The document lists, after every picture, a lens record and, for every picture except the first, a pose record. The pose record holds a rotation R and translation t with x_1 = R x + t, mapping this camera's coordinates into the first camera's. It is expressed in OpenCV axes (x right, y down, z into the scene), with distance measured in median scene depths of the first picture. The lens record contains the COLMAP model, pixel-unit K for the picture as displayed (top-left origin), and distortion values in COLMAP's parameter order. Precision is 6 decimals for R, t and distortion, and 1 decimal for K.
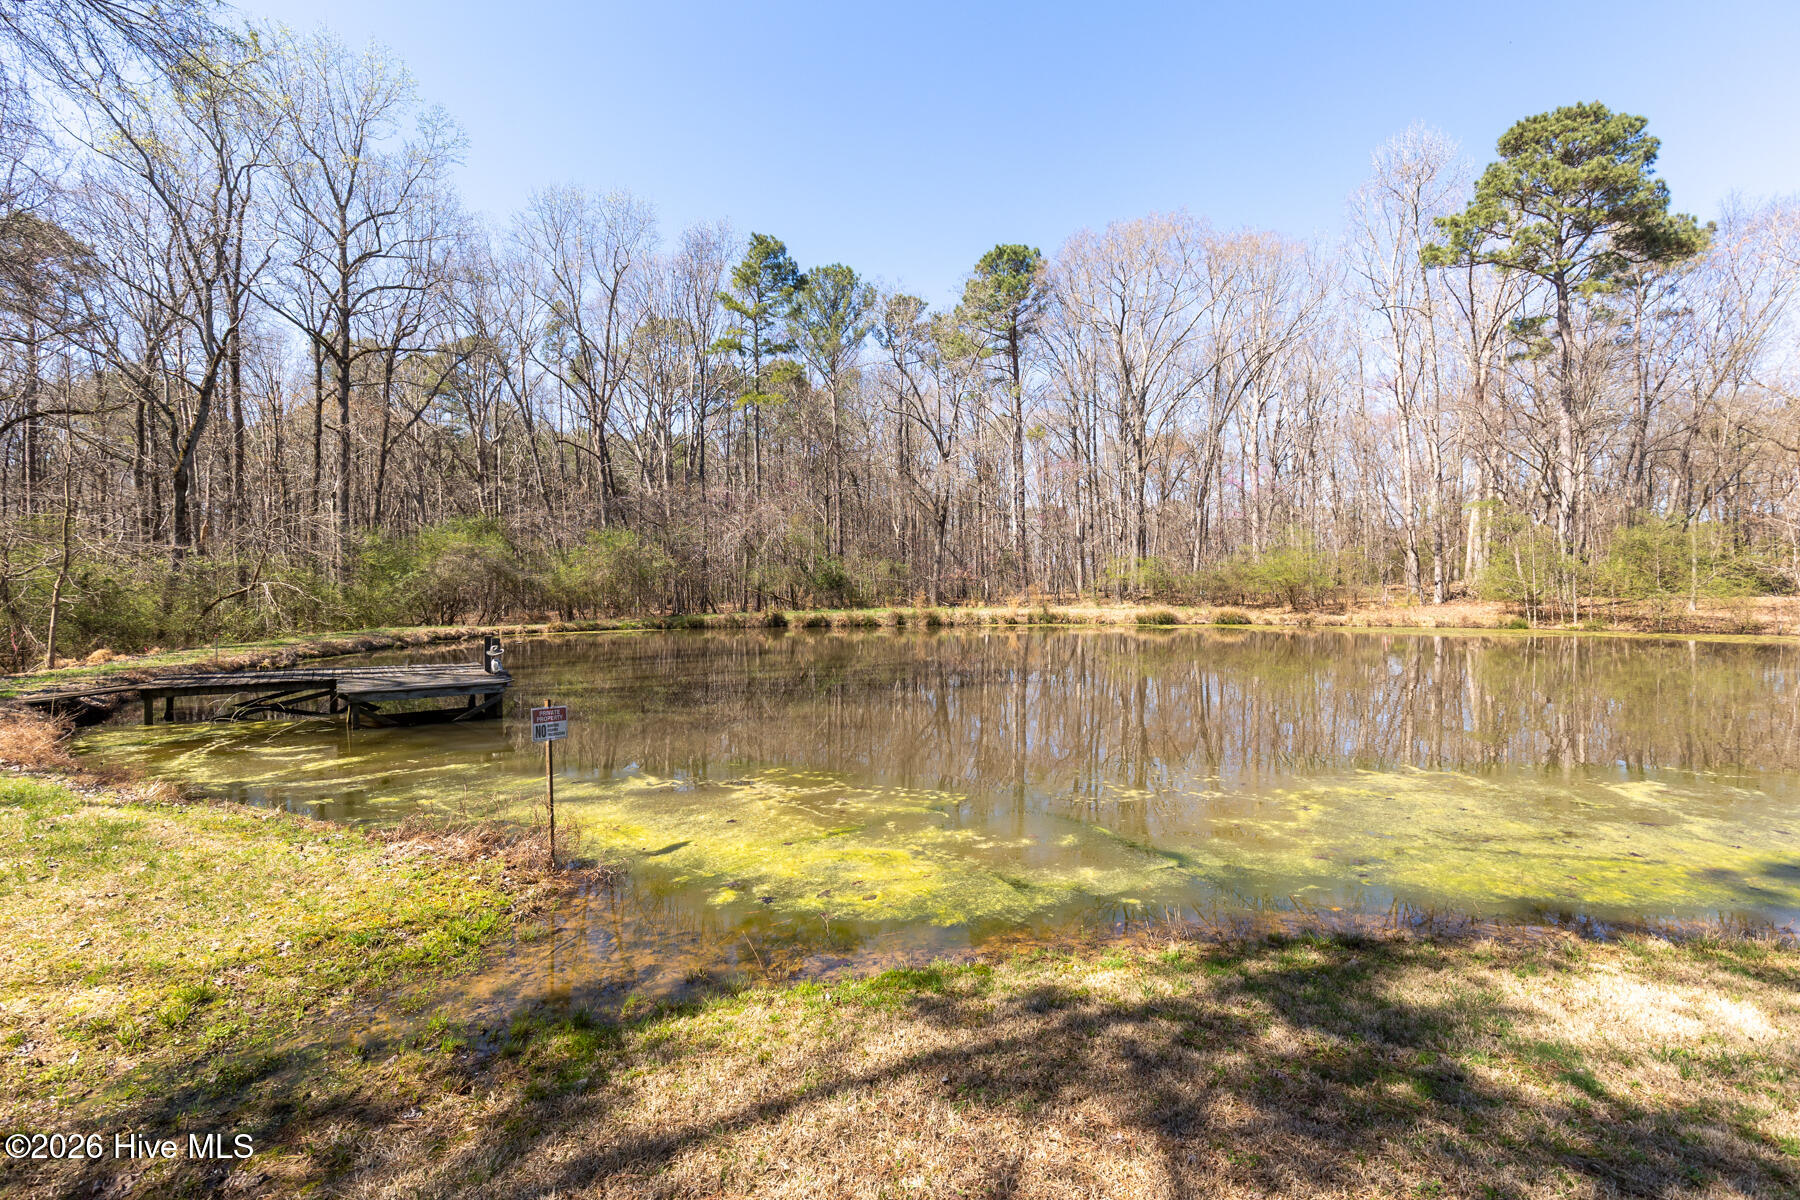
lens RADIAL K [[814.6, 0, 900.0], [0, 814.6, 600.0], [0, 0, 1]] dist [0.001396, 0.000236]
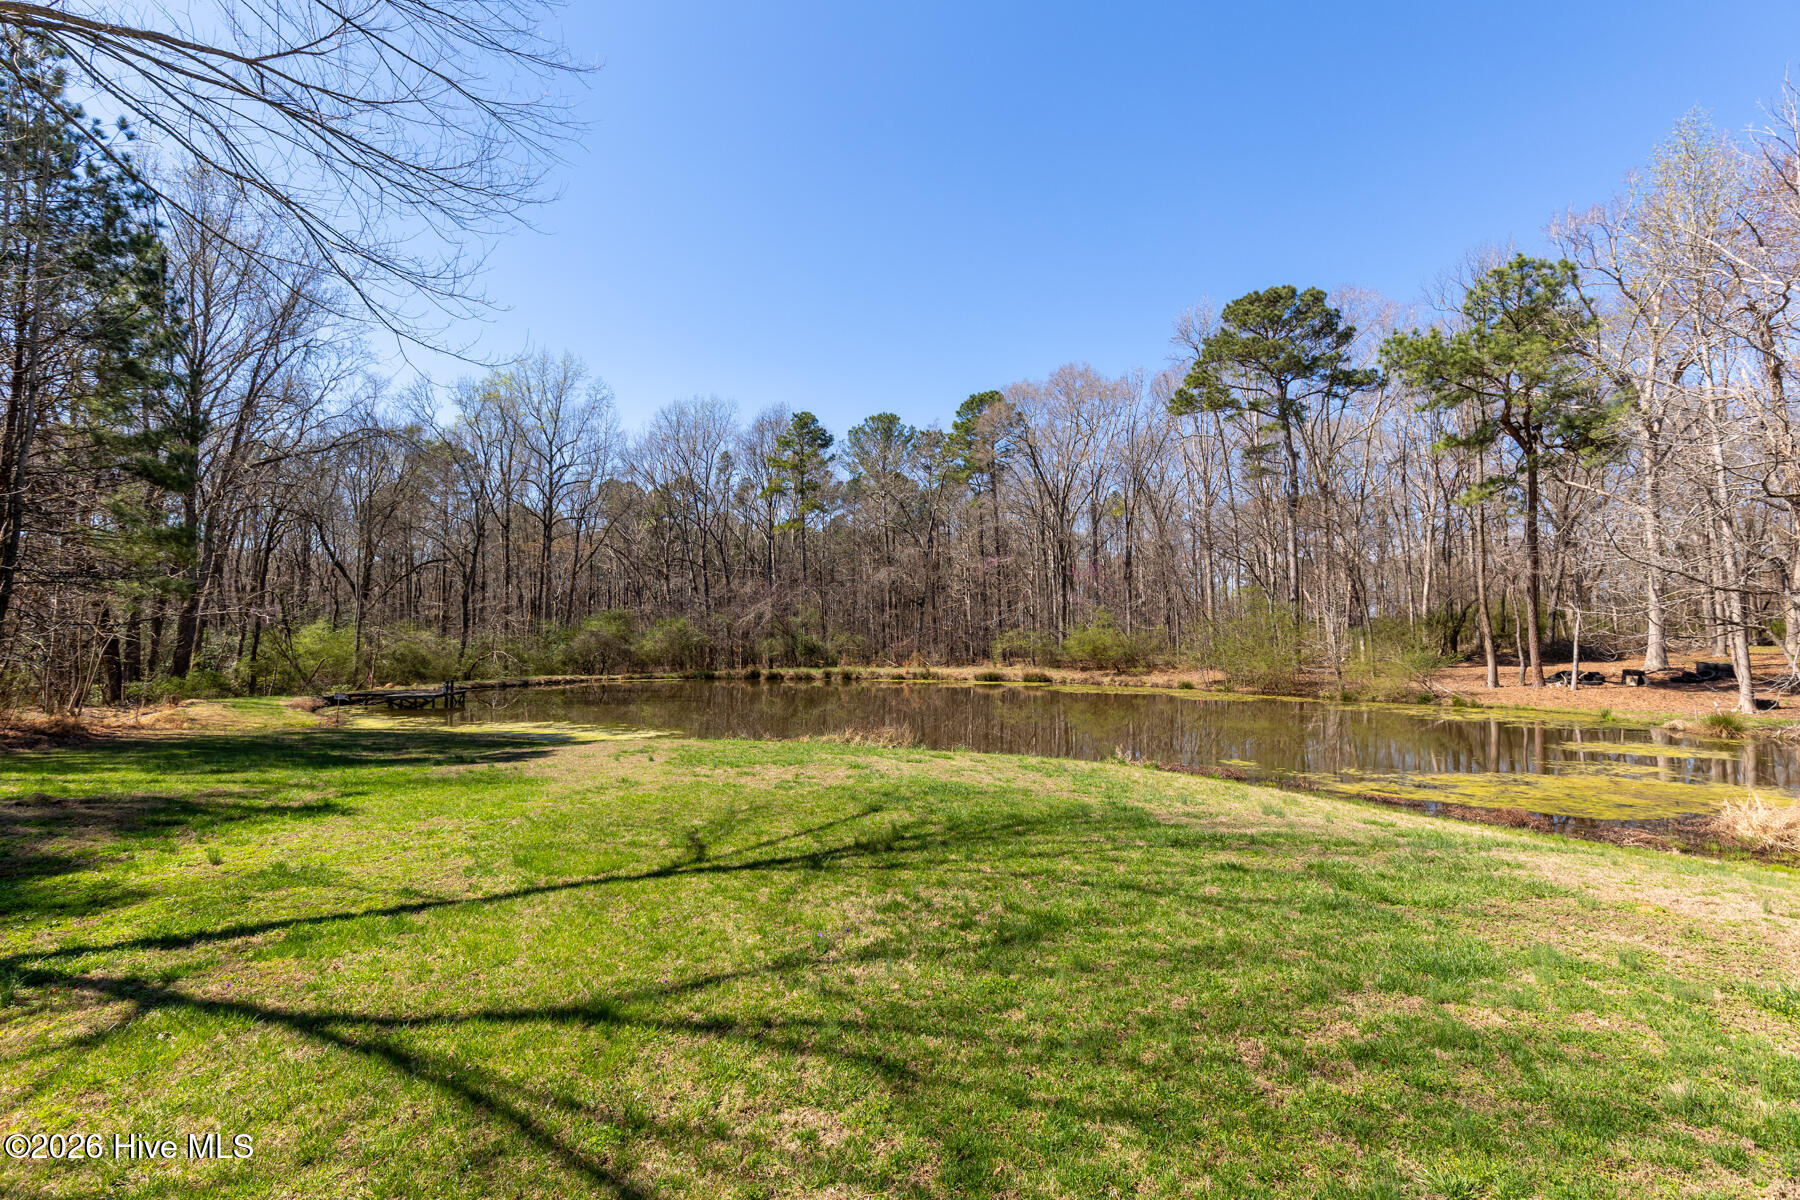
lens RADIAL K [[814.6, 0, 900.0], [0, 814.6, 600.0], [0, 0, 1]] dist [0.001396, 0.000236]
pose [[0.930248, -0.021160, -0.366321, 0.686015], [-0.003220, 0.997827, -0.065814, -0.016107], [0.366917, 0.062402, 0.928158, -0.368743]]
